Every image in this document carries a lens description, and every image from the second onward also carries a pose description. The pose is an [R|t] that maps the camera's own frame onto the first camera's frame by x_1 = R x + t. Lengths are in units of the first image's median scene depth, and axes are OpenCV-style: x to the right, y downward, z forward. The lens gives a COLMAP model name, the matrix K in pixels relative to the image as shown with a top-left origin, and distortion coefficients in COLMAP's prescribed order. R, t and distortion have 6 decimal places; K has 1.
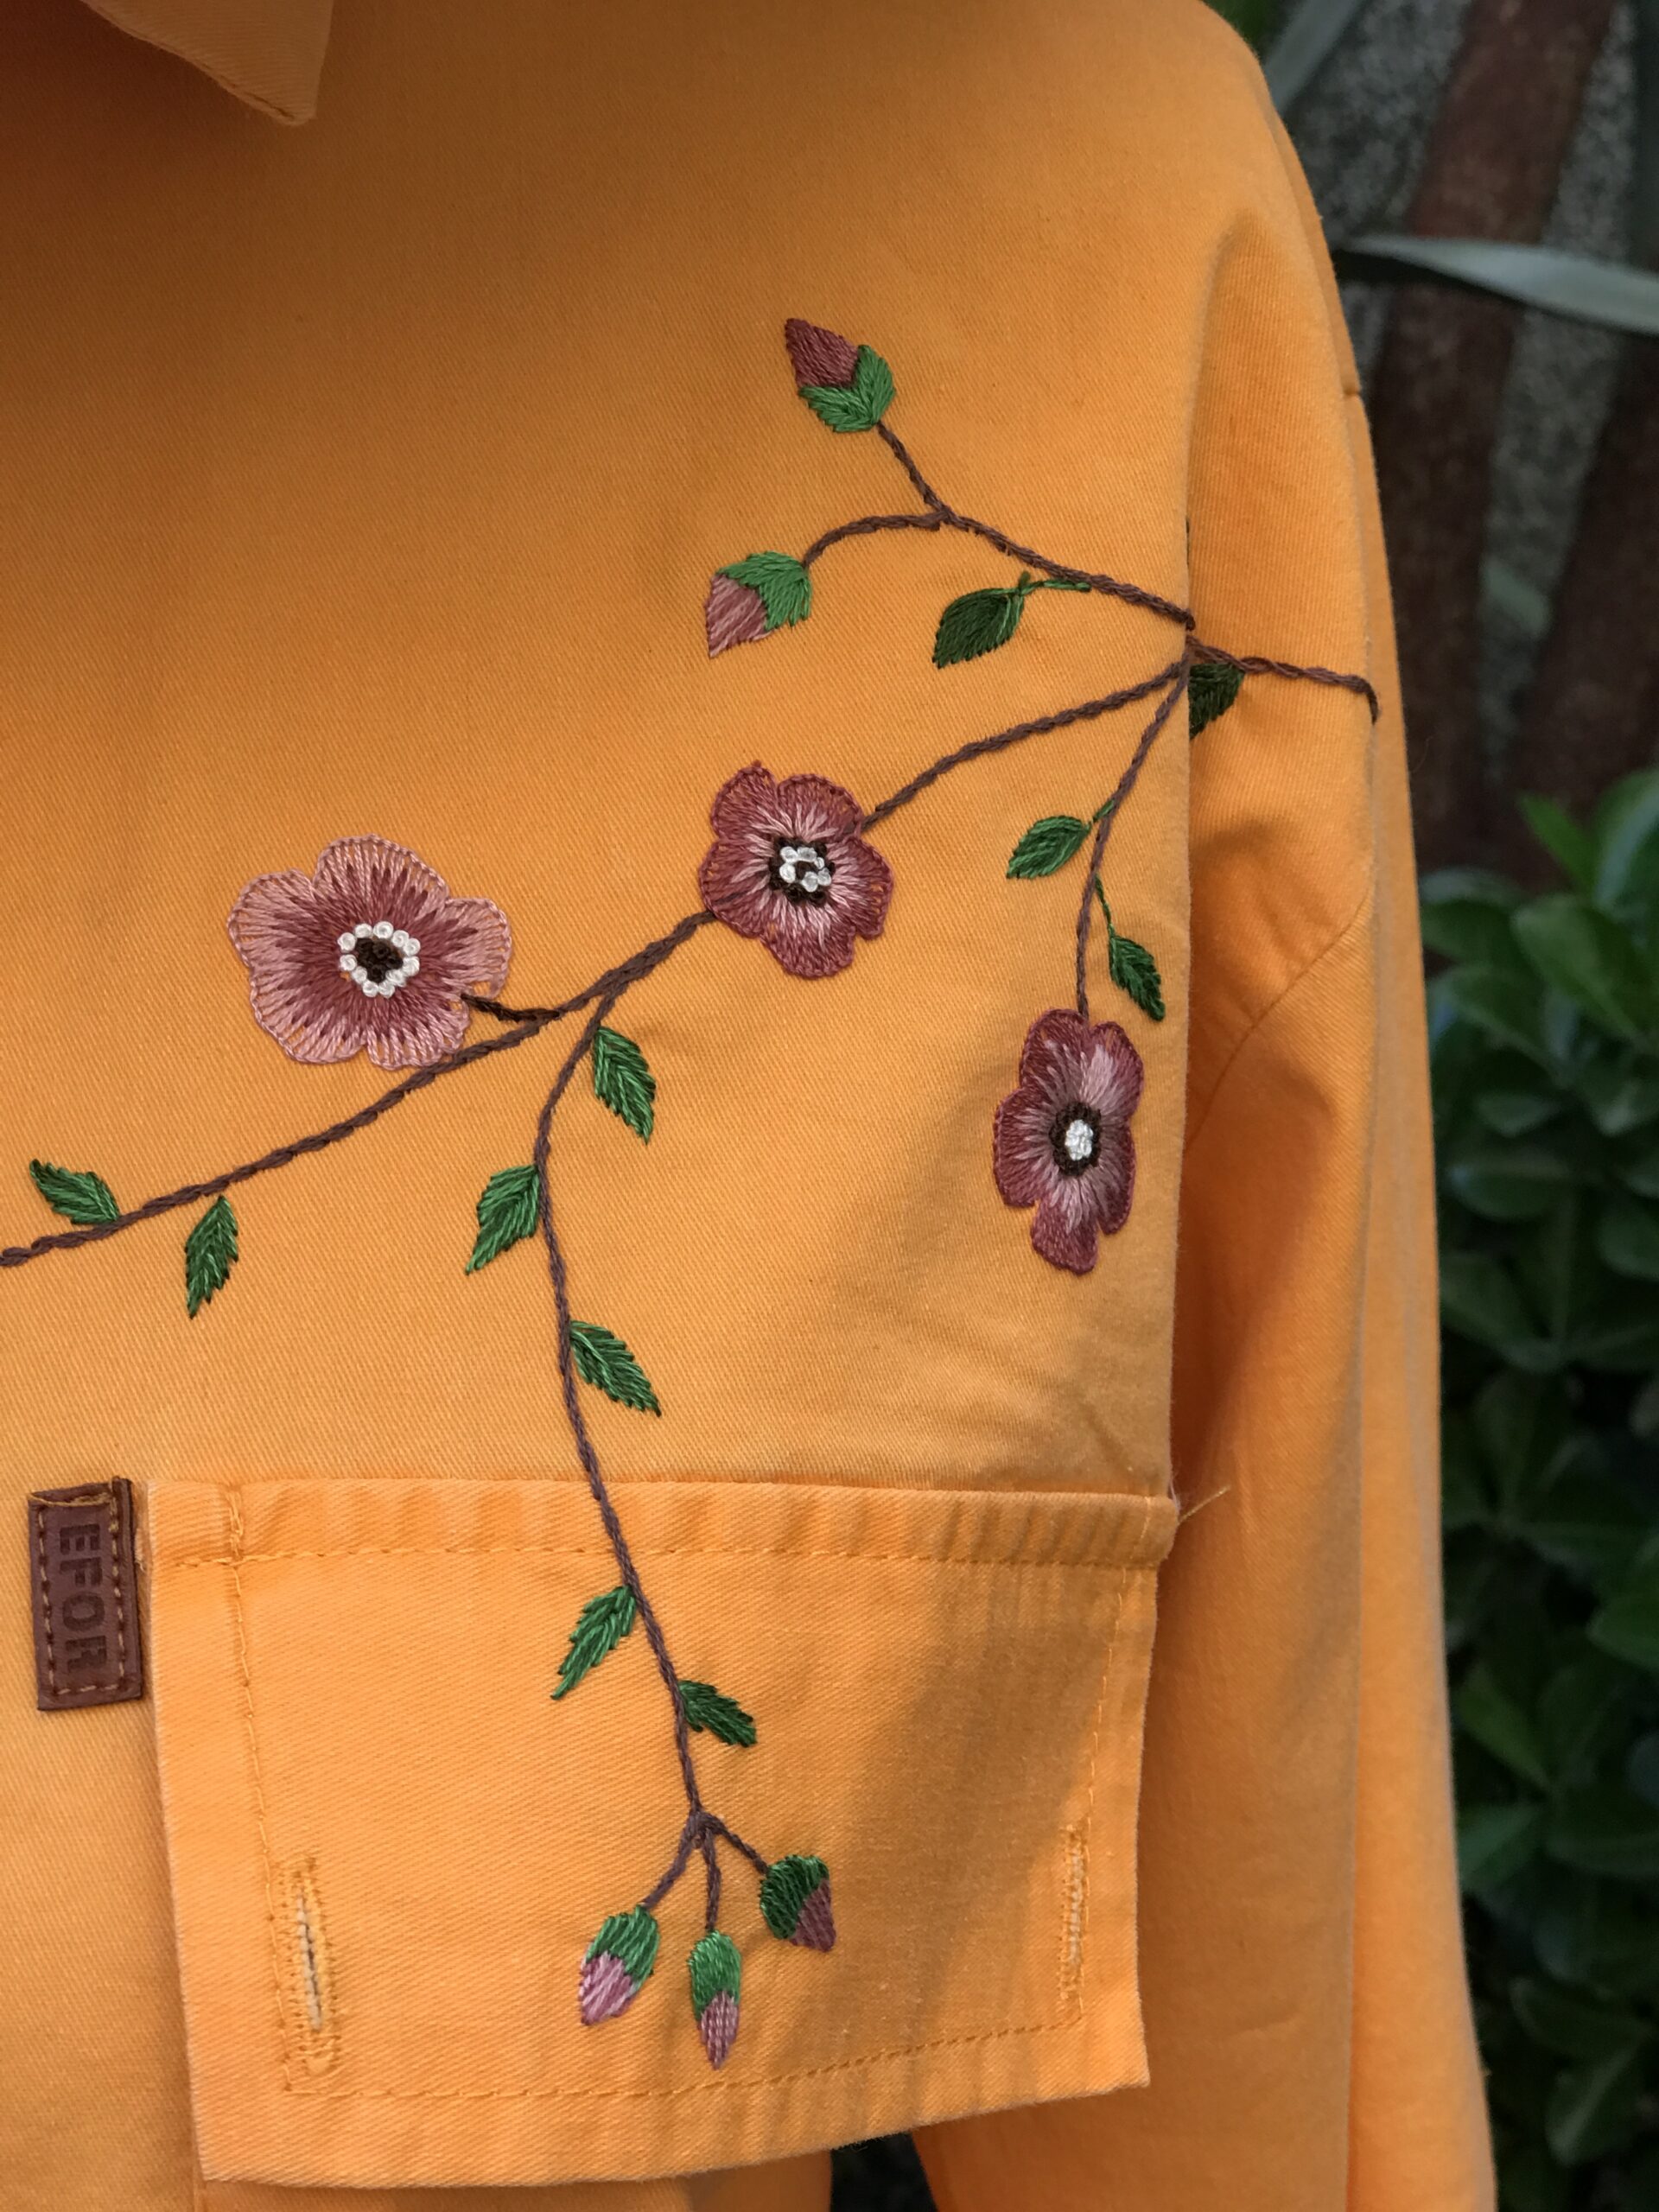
lens RADIAL K [[3719.0, 0, 815.2], [0, 3719.0, 1104.1], [0, 0, 1]] dist [0.000101, 0.000000]
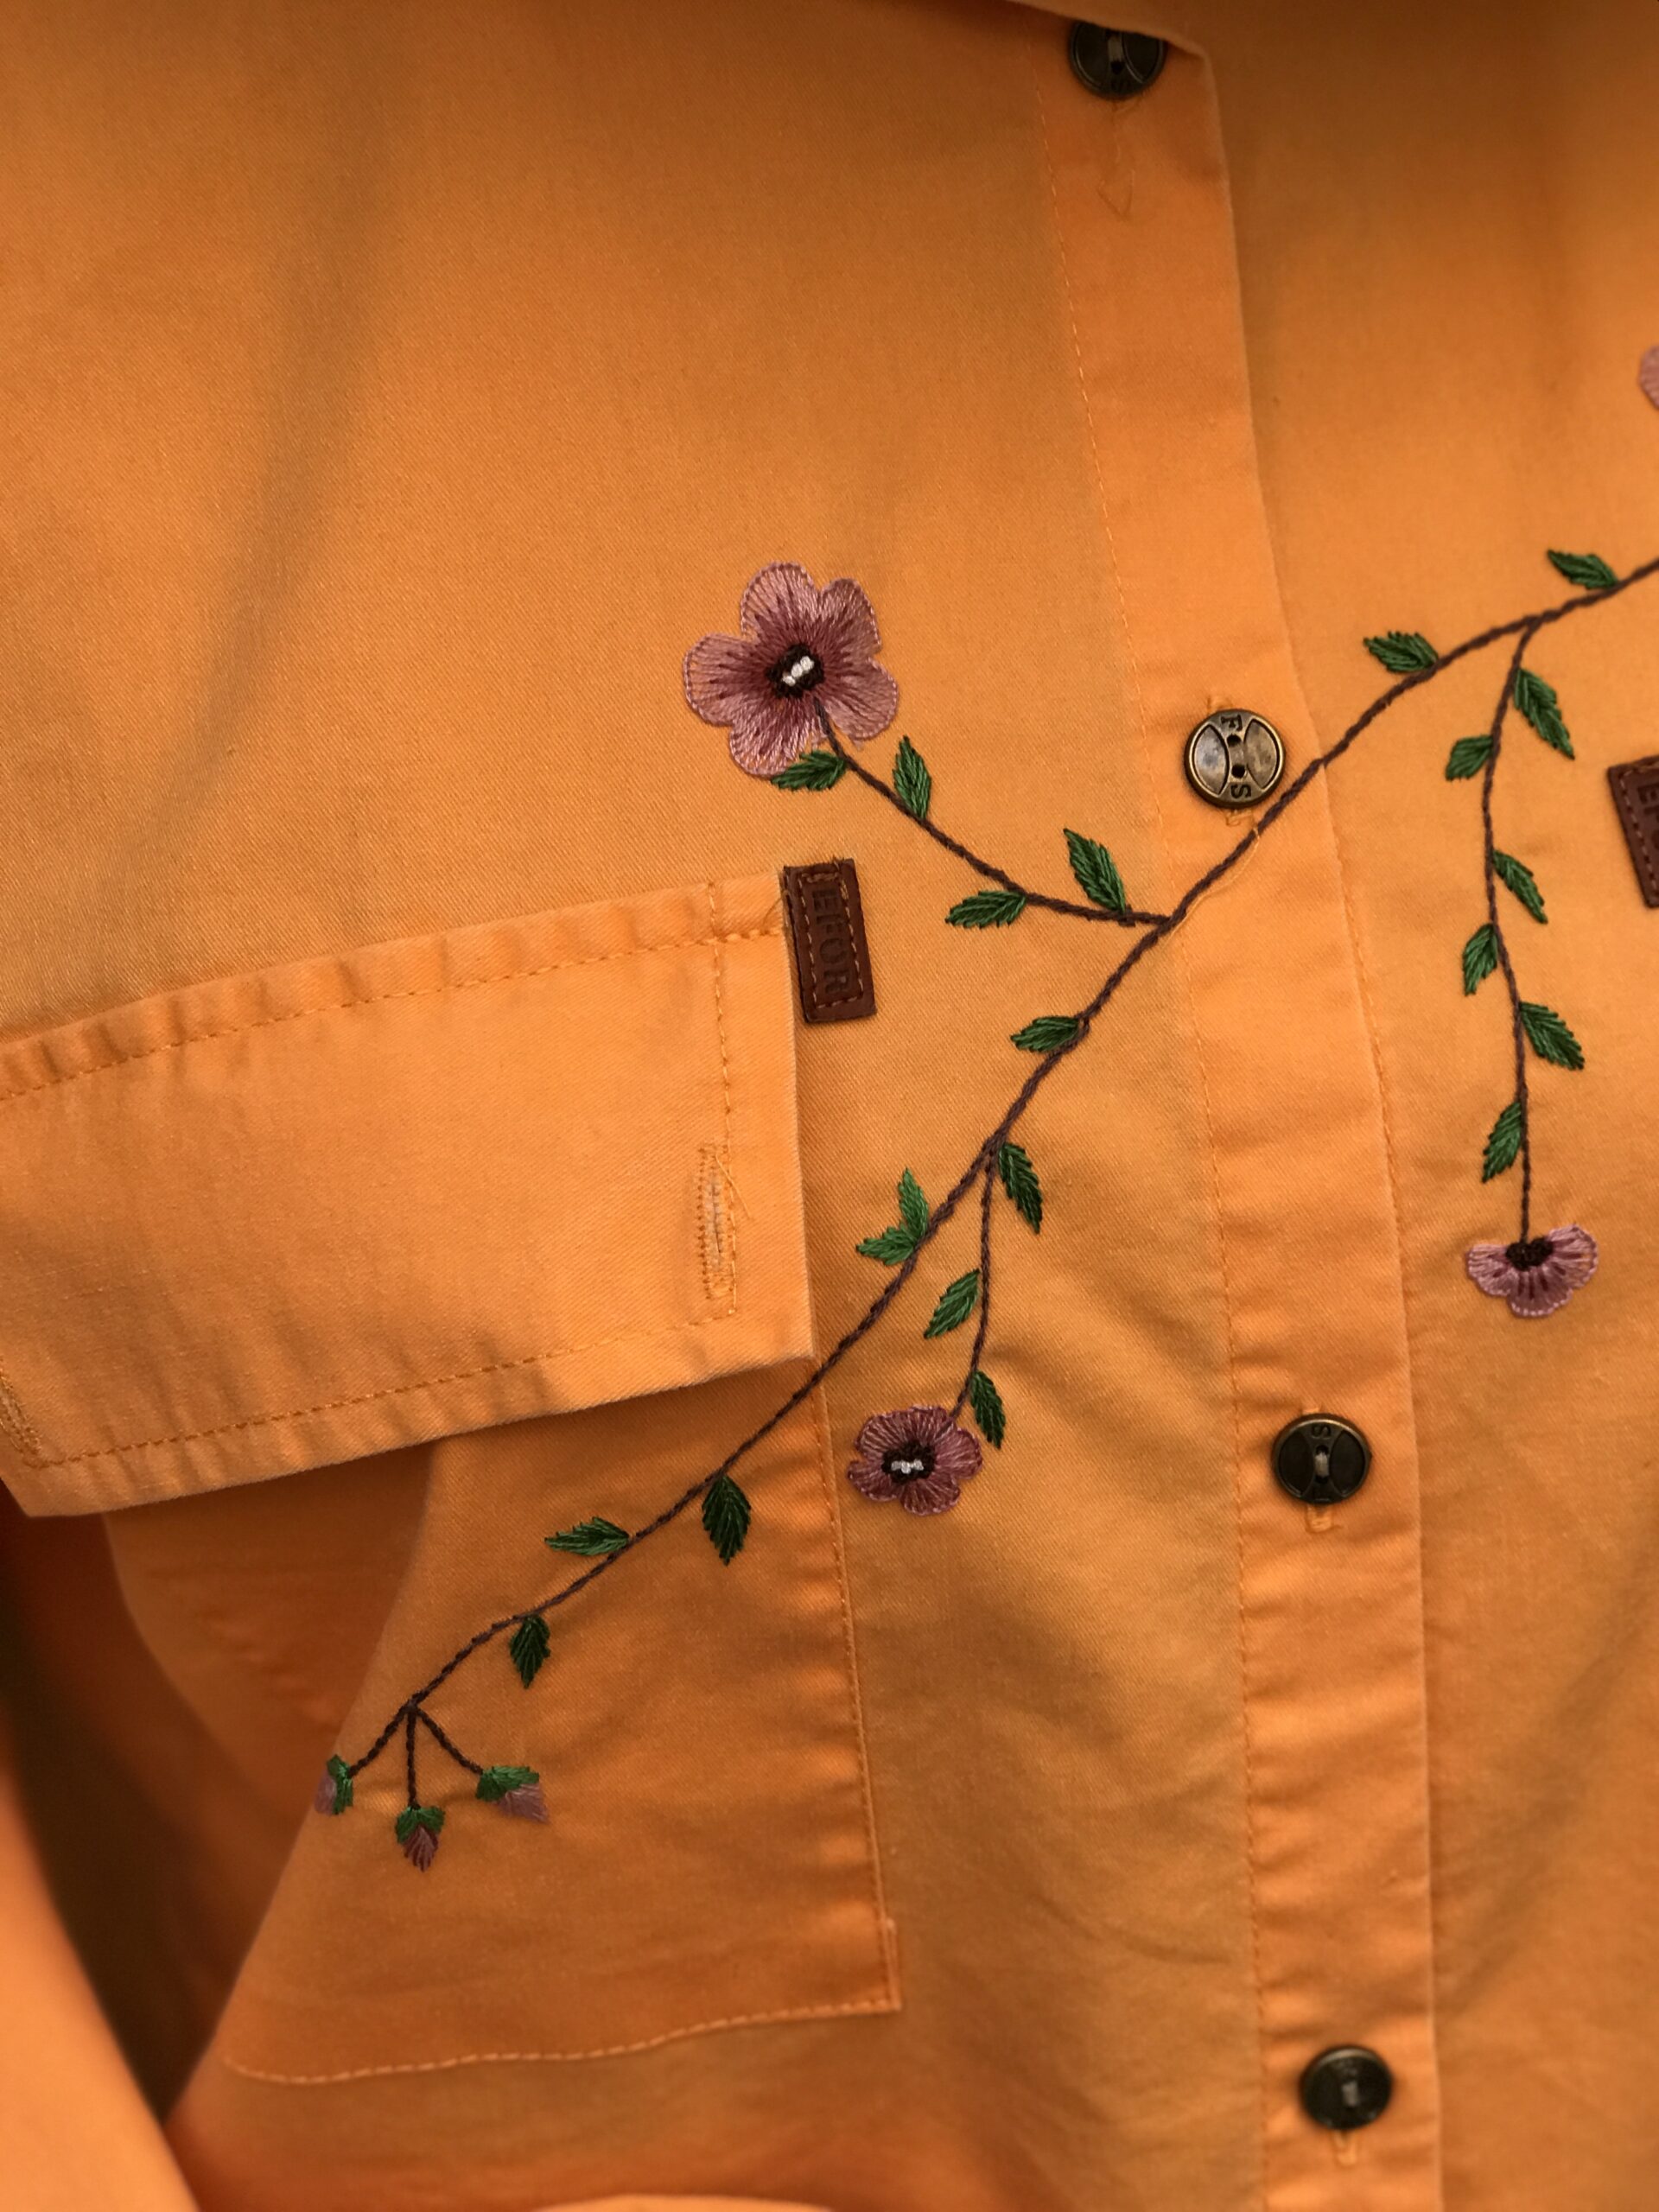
lens RADIAL K [[3719.0, 0, 846.8], [0, 3719.0, 1083.2], [0, 0, 1]] dist [0.000101, 0.000000]
pose [[0.963659, -0.107759, 0.244438, -0.815368], [0.096089, 0.993610, 0.059211, 0.105015], [-0.249256, -0.033571, 0.967855, -0.329456]]
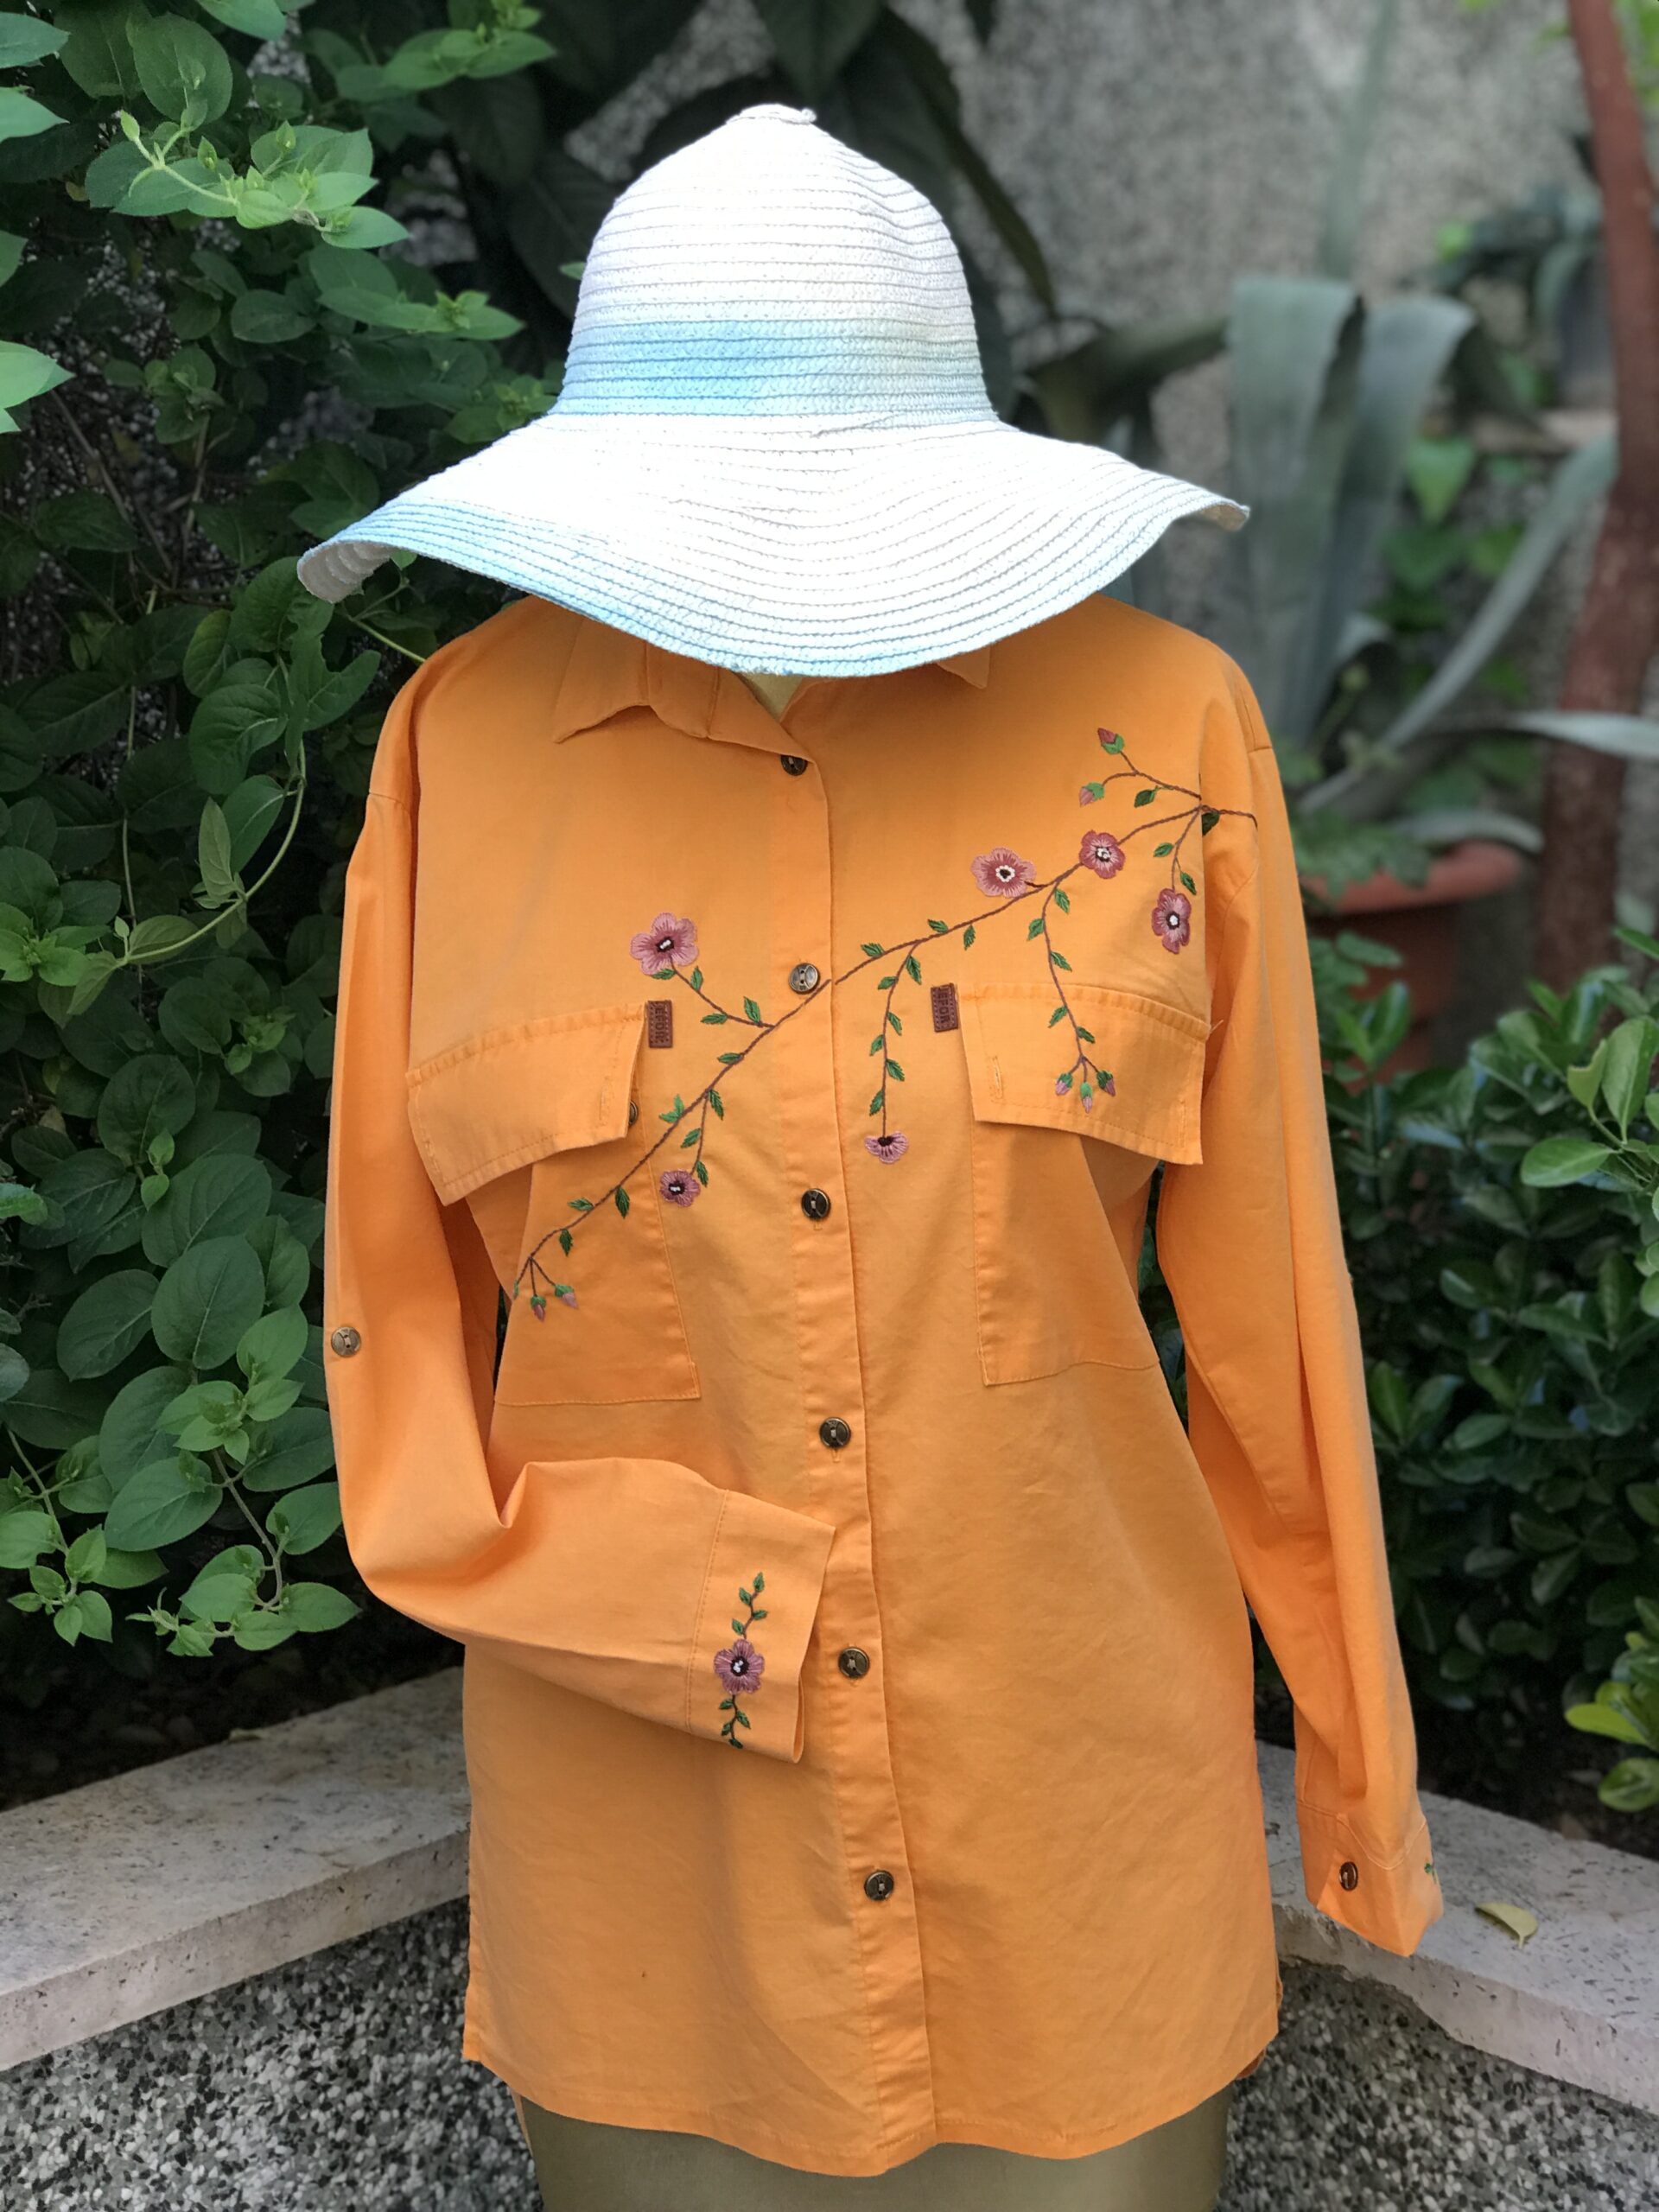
lens RADIAL K [[3719.0, 0, 844.5], [0, 3719.0, 1102.5], [0, 0, 1]] dist [0.000101, 0.000000]
pose [[0.992048, -0.029841, -0.122274, 0.214837], [0.012930, 0.990511, -0.136826, 0.797715], [0.125196, 0.134157, 0.983020, -3.183416]]
